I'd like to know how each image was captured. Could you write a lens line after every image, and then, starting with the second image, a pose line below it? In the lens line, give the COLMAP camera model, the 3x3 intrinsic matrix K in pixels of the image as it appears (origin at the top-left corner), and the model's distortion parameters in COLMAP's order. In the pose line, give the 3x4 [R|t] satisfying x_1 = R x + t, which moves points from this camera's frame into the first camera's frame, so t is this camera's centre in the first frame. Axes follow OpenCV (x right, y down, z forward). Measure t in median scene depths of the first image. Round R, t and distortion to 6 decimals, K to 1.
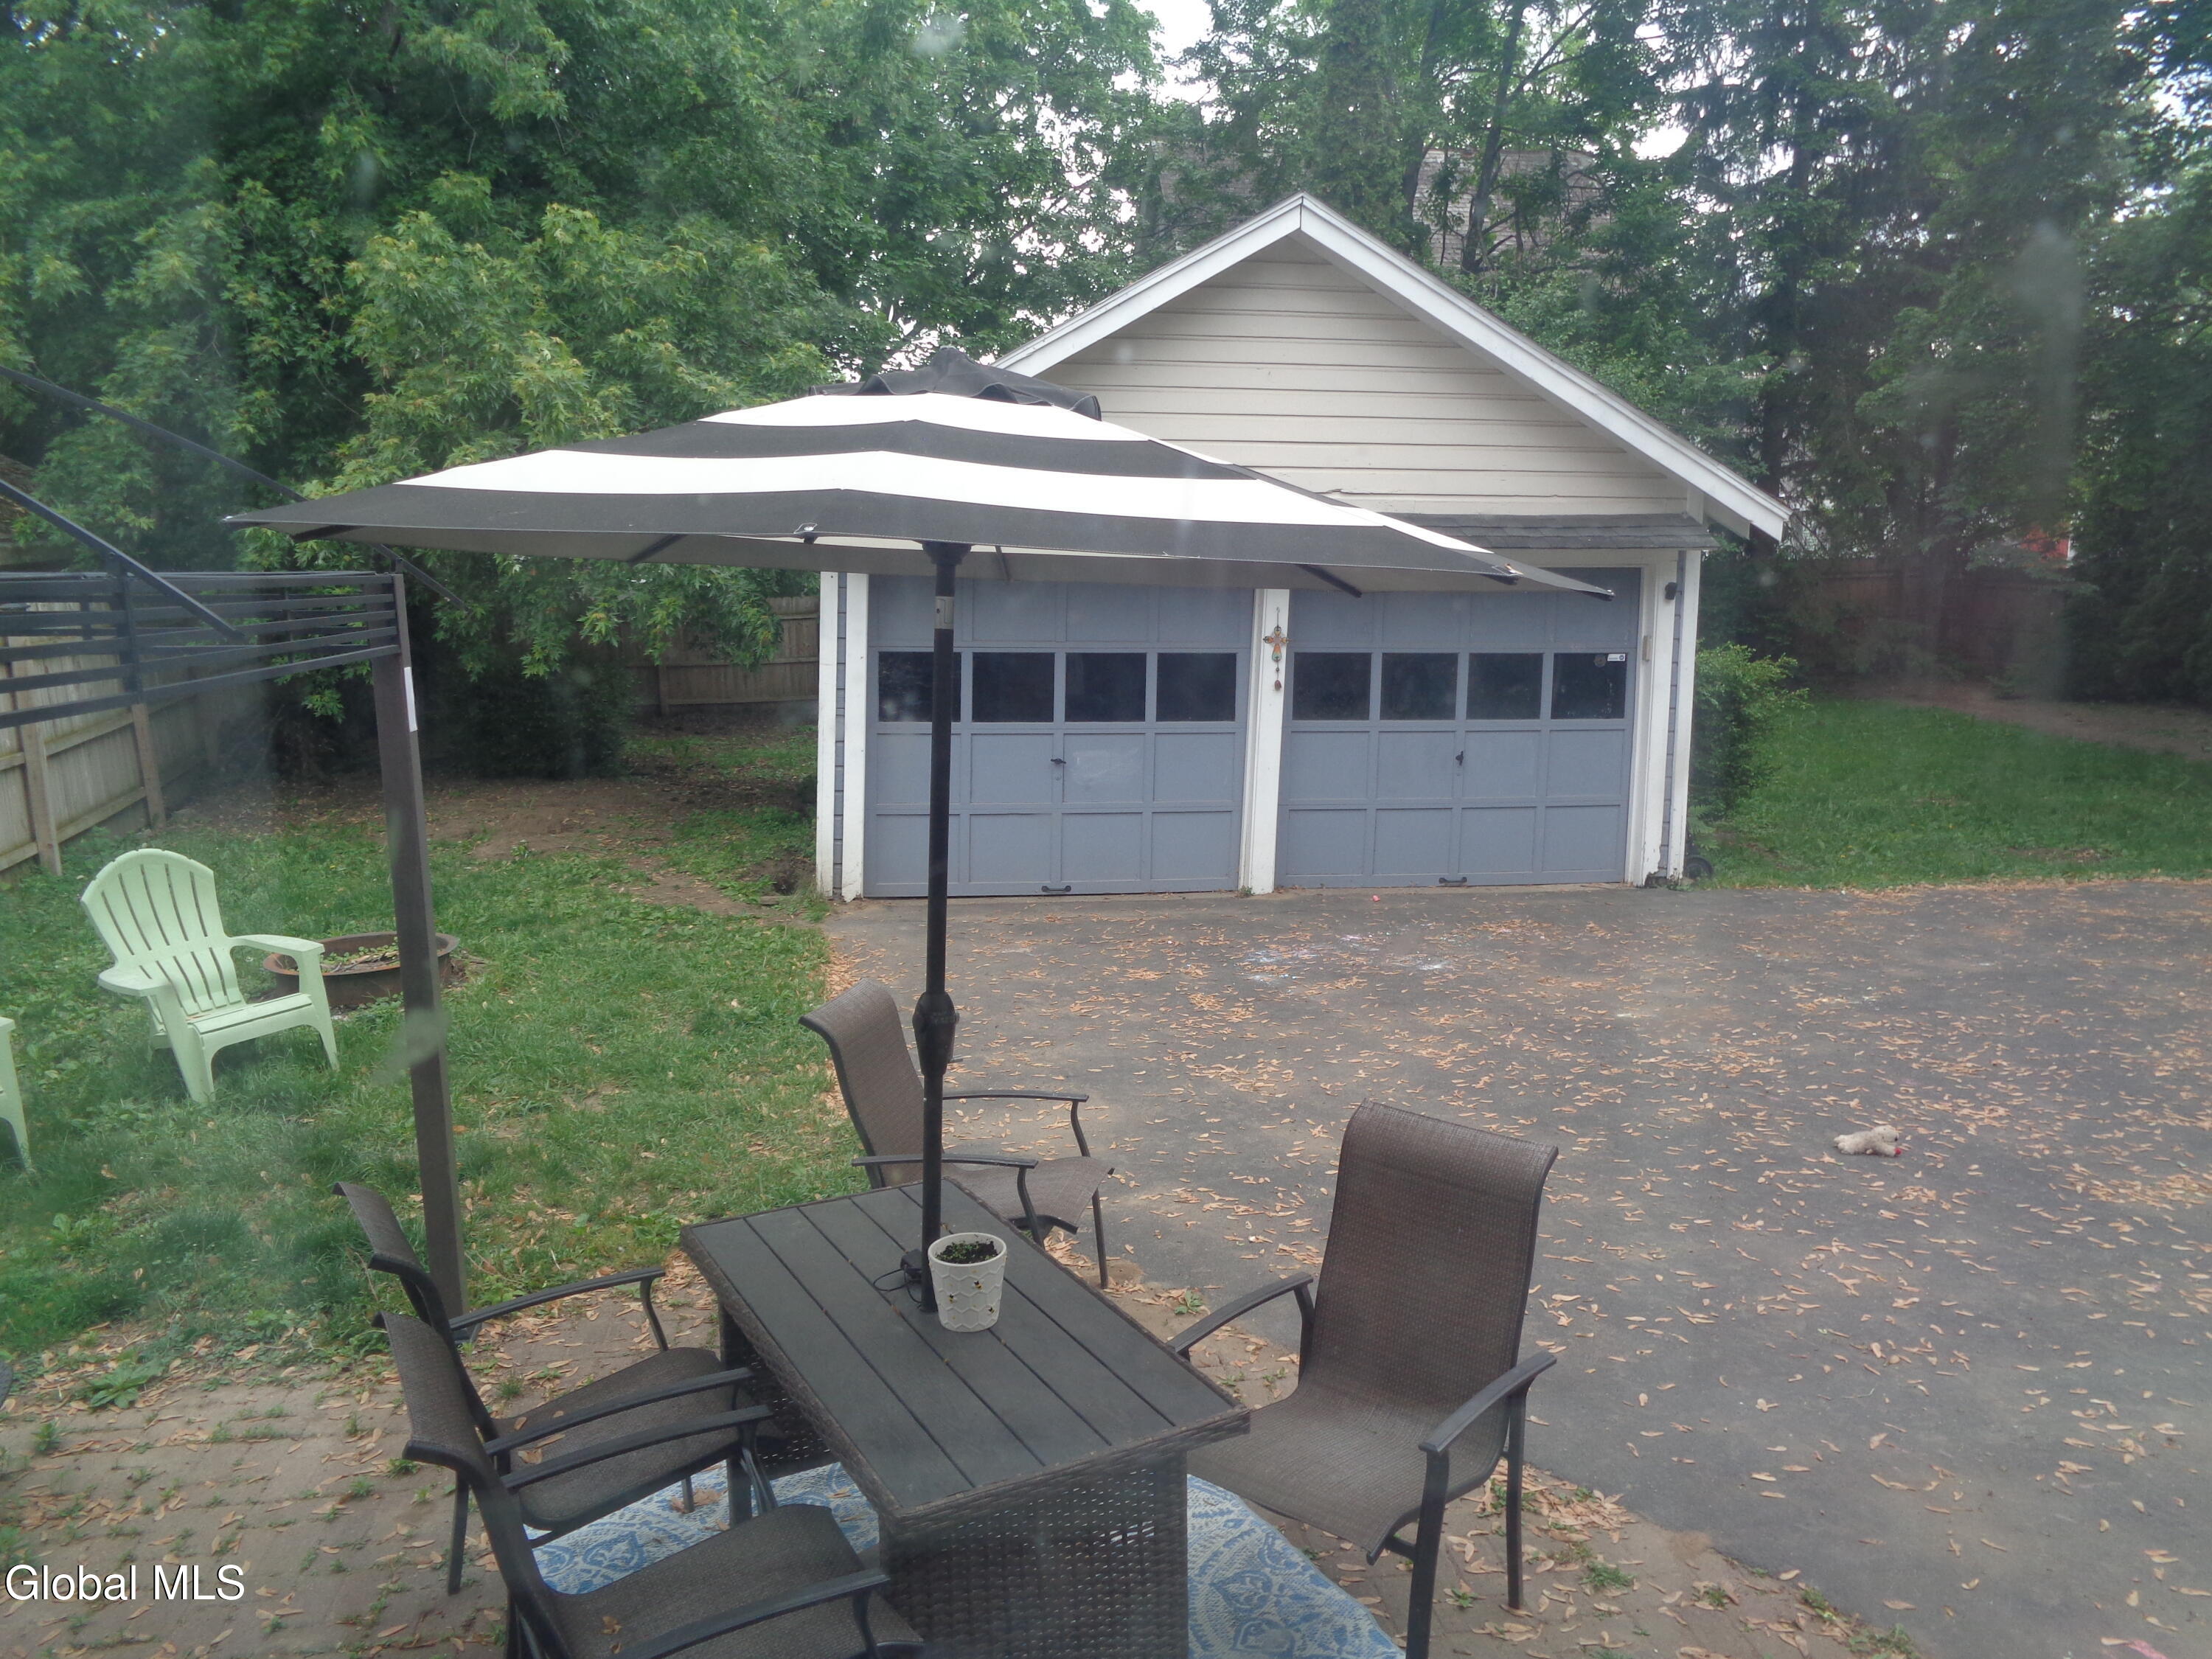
lens RADIAL K [[1687.3, 0, 1106.0], [0, 1687.3, 829.5], [0, 0, 1]] dist [0.016410, 0.002087]
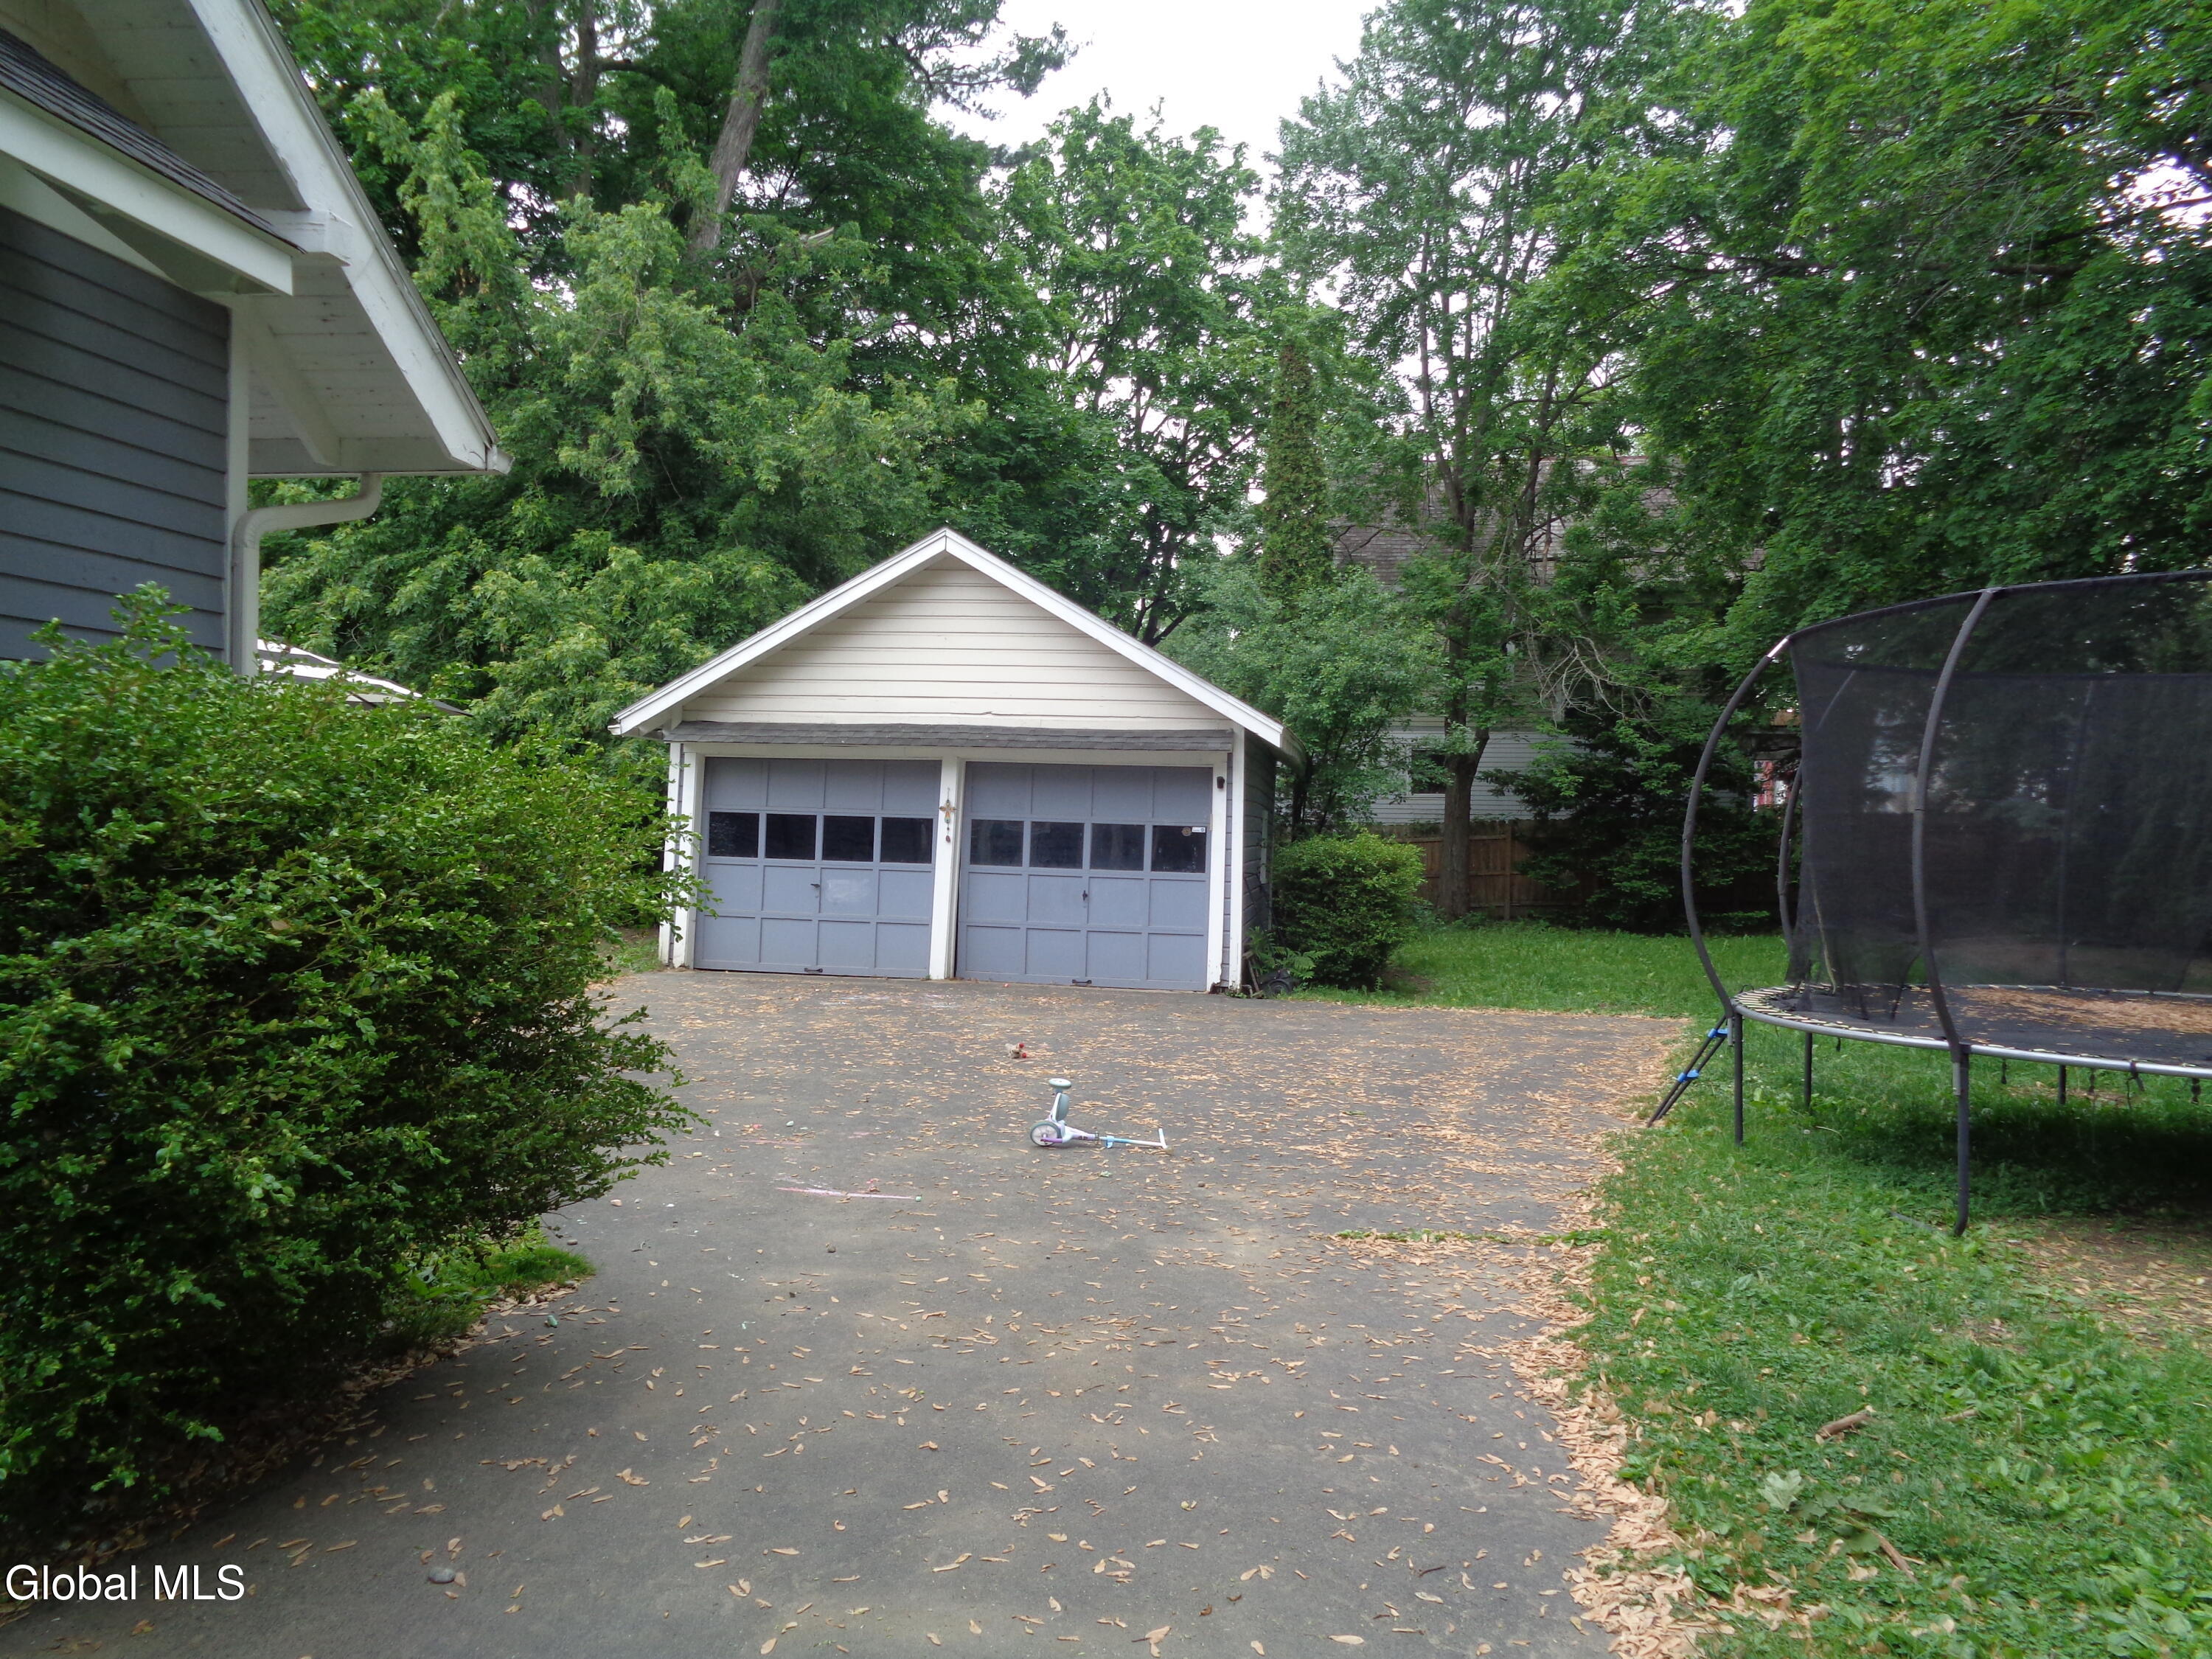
lens RADIAL K [[1687.3, 0, 1106.0], [0, 1687.3, 829.5], [0, 0, 1]] dist [0.016410, 0.002087]
pose [[0.952164, 0.020022, -0.304930, 0.675124], [-0.071720, 0.984622, -0.159298, 0.132373], [0.297051, 0.173547, 0.938958, -0.362985]]
